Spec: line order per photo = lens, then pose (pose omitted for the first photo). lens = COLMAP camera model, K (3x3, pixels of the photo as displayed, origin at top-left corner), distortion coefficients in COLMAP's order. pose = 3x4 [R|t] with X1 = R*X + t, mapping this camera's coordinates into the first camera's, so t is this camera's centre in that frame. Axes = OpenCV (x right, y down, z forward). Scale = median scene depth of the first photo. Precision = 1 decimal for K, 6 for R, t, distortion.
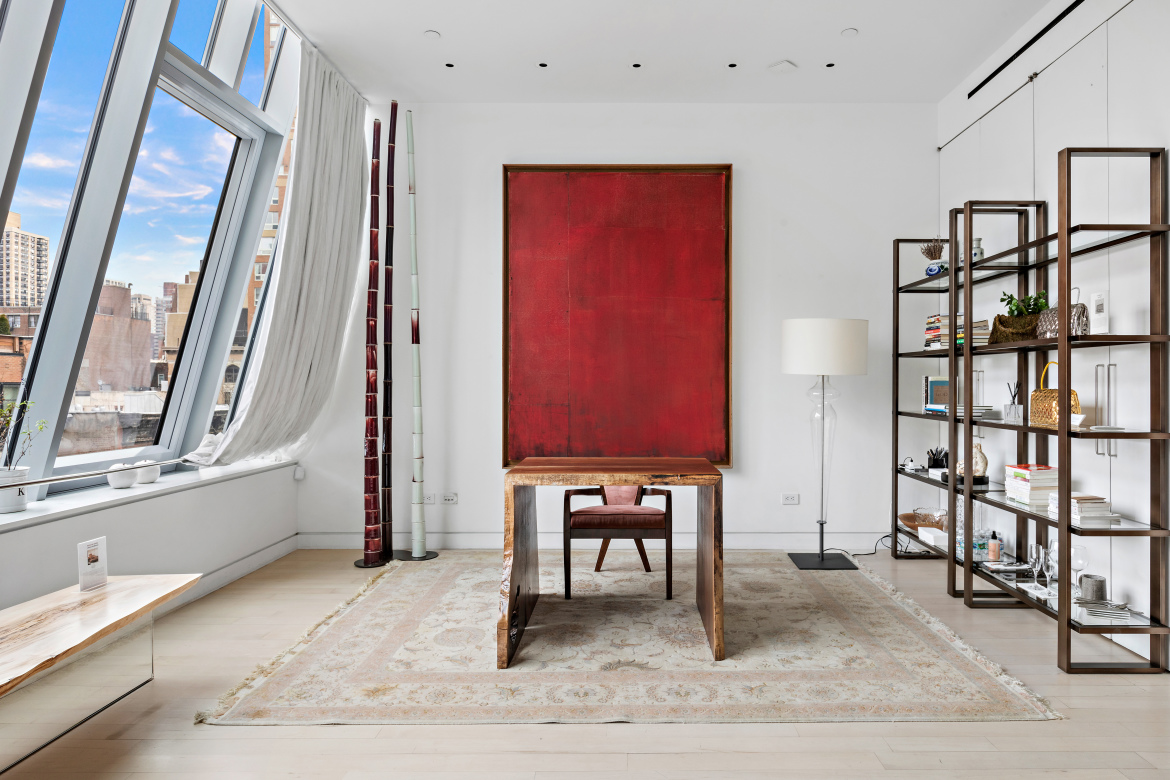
lens RADIAL K [[733.4, 0, 585.6], [0, 733.4, 383.8], [0, 0, 1]] dist [0.000669, -0.000015]
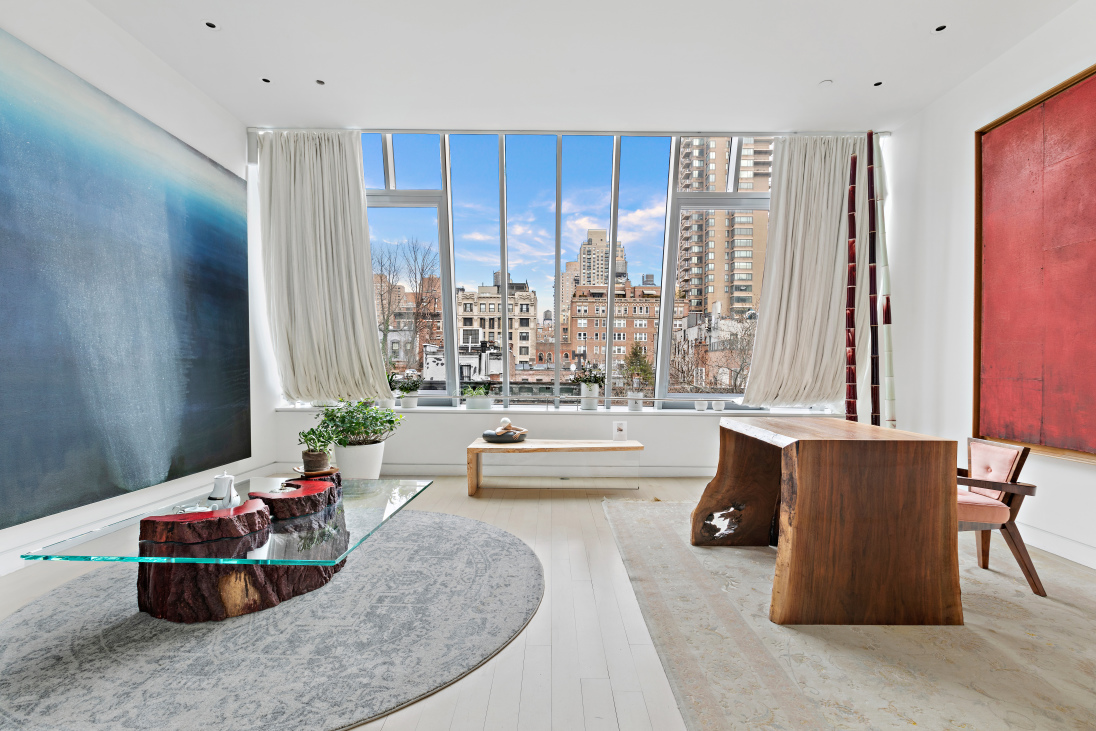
lens RADIAL K [[491.7, 0, 550.0], [0, 491.7, 367.9], [0, 0, 1]] dist [-0.000526, 0.000620]
pose [[-0.005225, 0.000678, -0.999986, 0.575575], [-0.008541, 0.999963, 0.000723, 0.021092], [0.999950, 0.008544, -0.005219, 0.465231]]
